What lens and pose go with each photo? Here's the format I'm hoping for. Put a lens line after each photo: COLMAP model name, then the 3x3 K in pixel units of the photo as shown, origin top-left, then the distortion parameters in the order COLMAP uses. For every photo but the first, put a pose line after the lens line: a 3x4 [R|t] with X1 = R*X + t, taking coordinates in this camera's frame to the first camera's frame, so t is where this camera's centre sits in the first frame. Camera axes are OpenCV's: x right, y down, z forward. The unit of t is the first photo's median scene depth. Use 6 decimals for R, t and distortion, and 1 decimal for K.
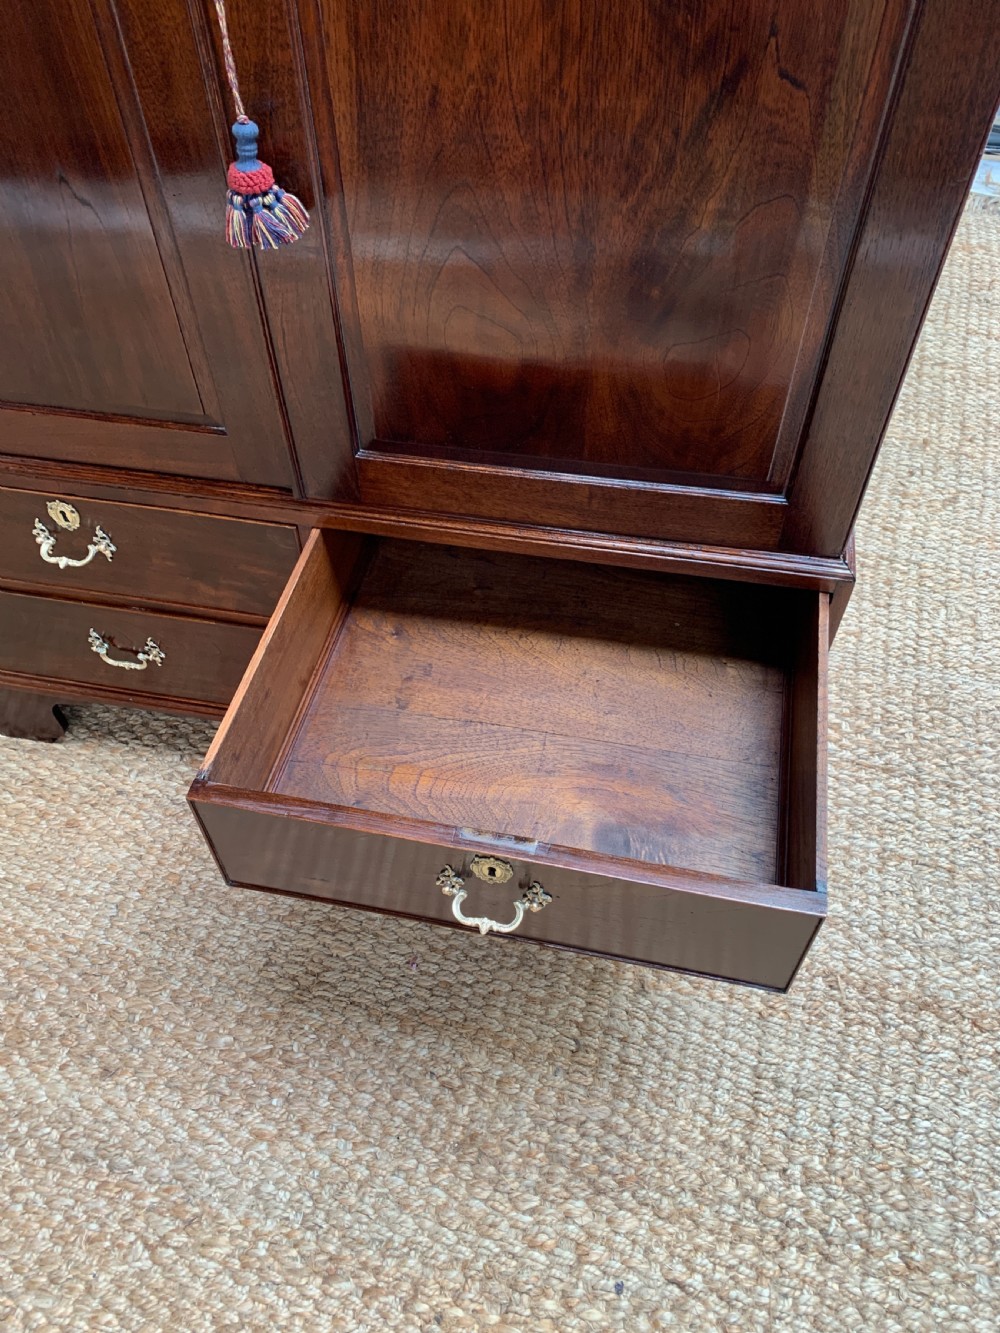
lens RADIAL K [[1023.2, 0, 499.1], [0, 1023.2, 653.0], [0, 0, 1]] dist [0.015088, -0.012915]
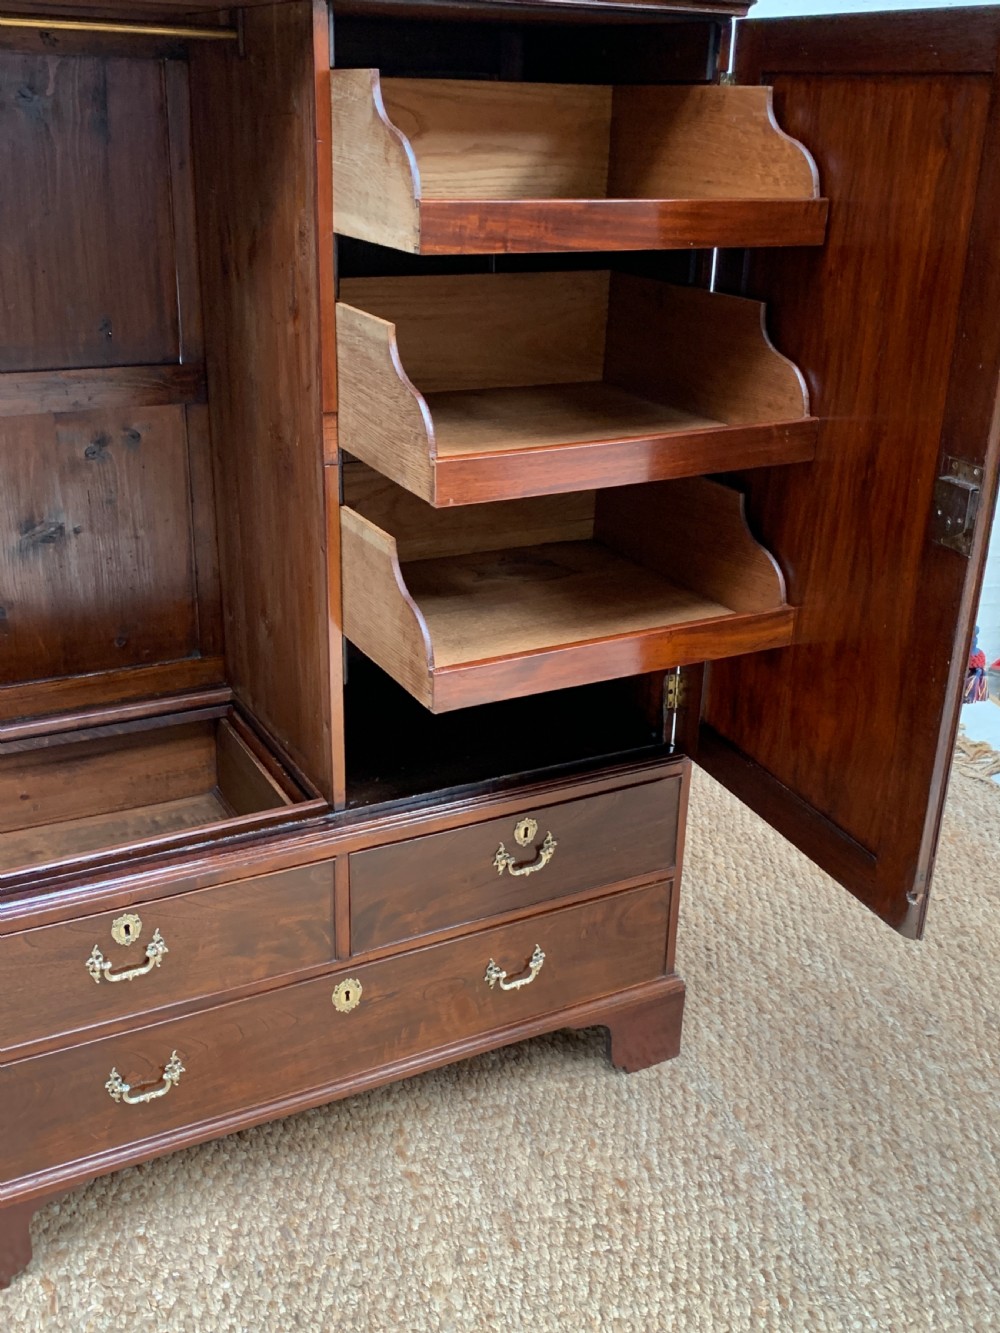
lens RADIAL K [[1357.9, 0, 495.8], [0, 1357.9, 651.0], [0, 0, 1]] dist [0.045493, -0.103383]
pose [[0.775086, -0.202631, 0.598484, -1.421271], [0.461572, 0.828418, -0.317294, 0.406021], [-0.431501, 0.522173, 0.735623, -0.618767]]
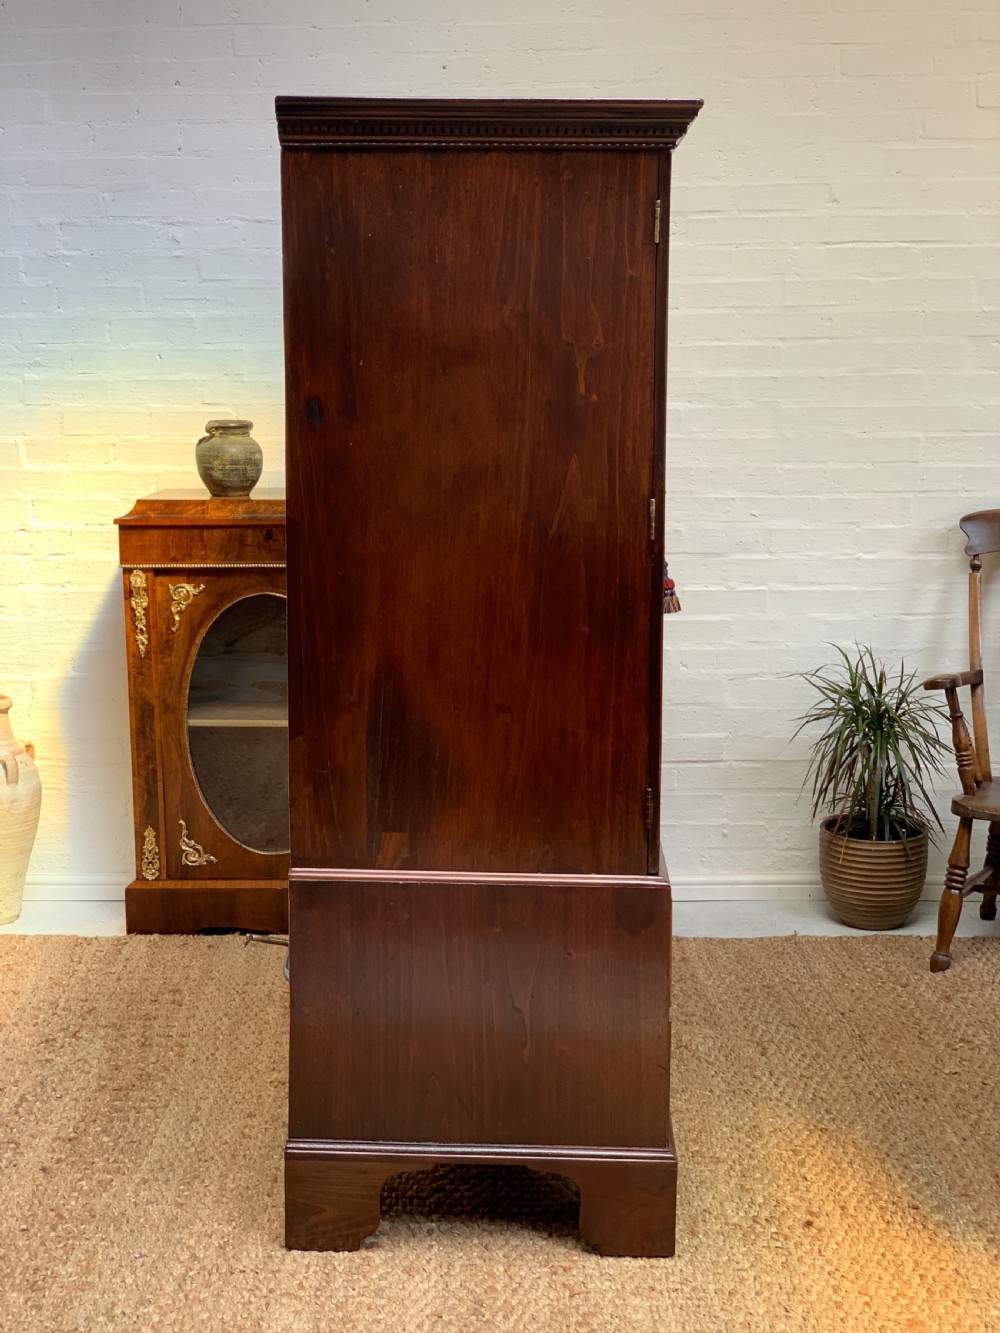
lens RADIAL K [[1967.7, 0, 495.5], [0, 1967.7, 650.0], [0, 0, 1]] dist [0.176919, -0.730530]
pose [[0.928784, -0.057841, 0.366081, -1.846235], [0.285327, 0.741983, -0.606671, 1.921224], [-0.236536, 0.667919, 0.705645, -1.659288]]
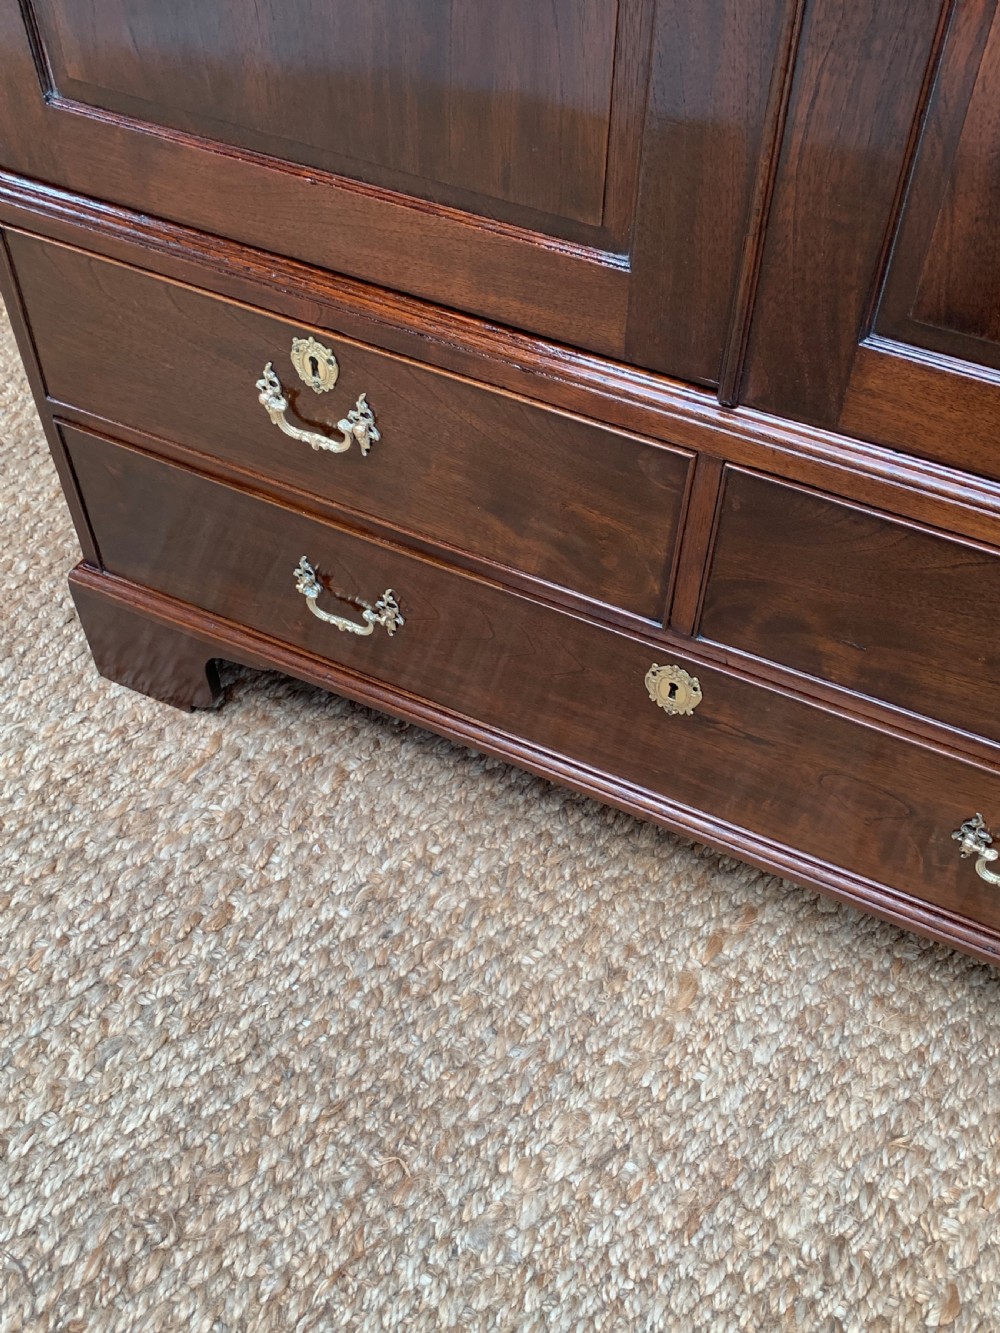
lens RADIAL K [[1346.5, 0, 506.2], [0, 1346.5, 646.6], [0, 0, 1]] dist [0.151597, -0.448890]
pose [[0.964495, 0.215592, -0.152541, -0.233273], [-0.218680, 0.975790, -0.003564, 0.011421], [0.148080, 0.036795, 0.988291, 0.337833]]
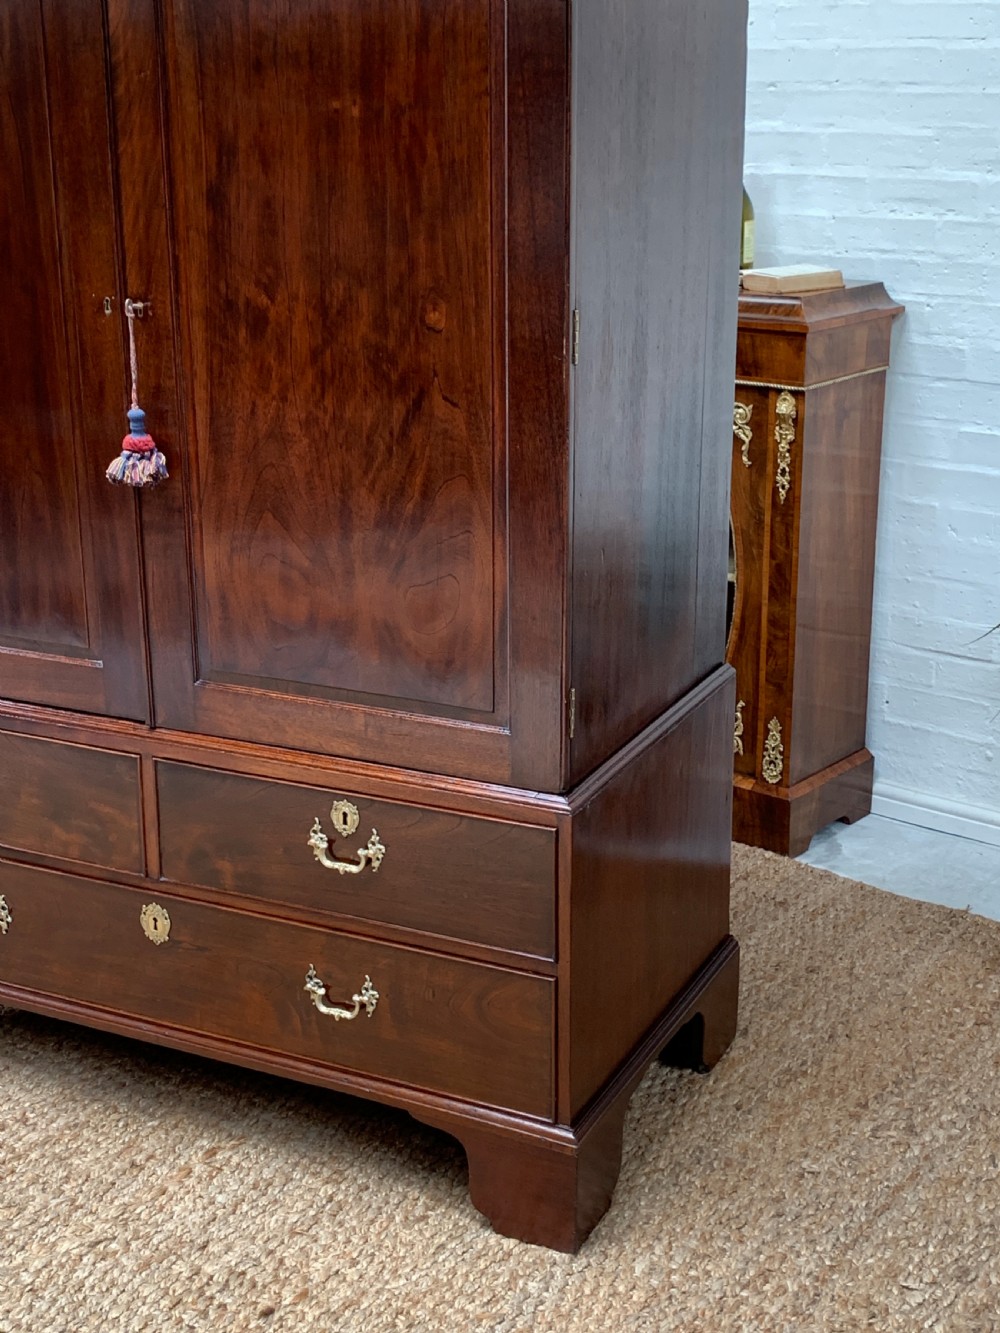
lens RADIAL K [[1851.1, 0, 500.6], [0, 1851.1, 648.8], [0, 0, 1]] dist [0.171832, -0.398847]
pose [[0.966698, 0.085473, -0.241224, 0.988910], [-0.203113, 0.829671, -0.519992, 1.124460], [0.155691, 0.551671, 0.819402, -1.026922]]
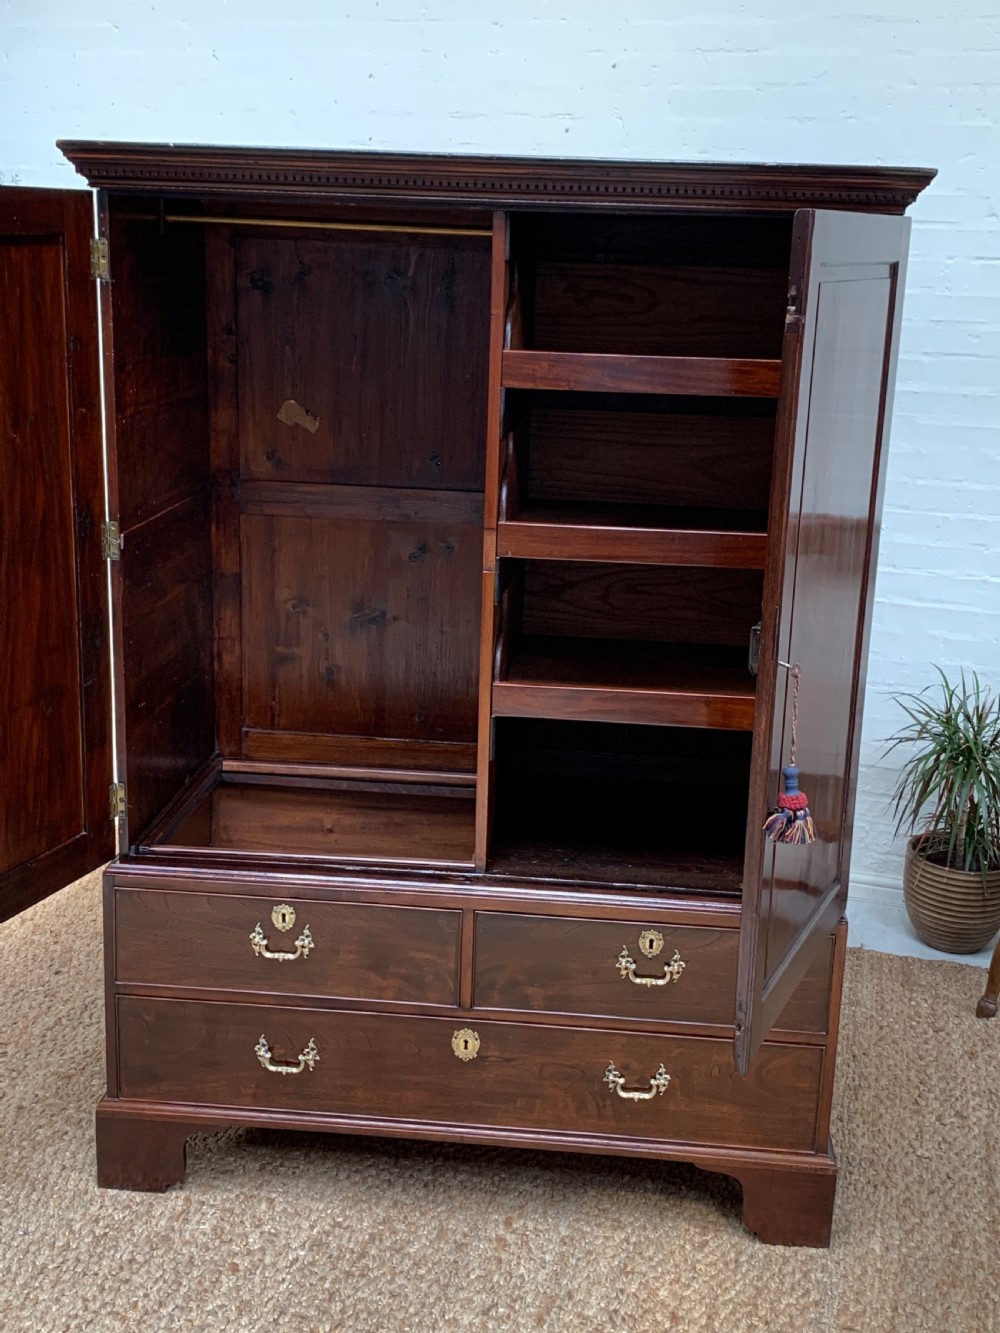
lens RADIAL K [[1570.0, 0, 507.6], [0, 1570.0, 644.0], [0, 0, 1]] dist [0.159143, -0.444848]
pose [[0.993050, 0.019589, 0.116054, -0.576233], [0.052170, 0.810626, -0.583235, 1.247203], [-0.105501, 0.585236, 0.803970, -1.443304]]
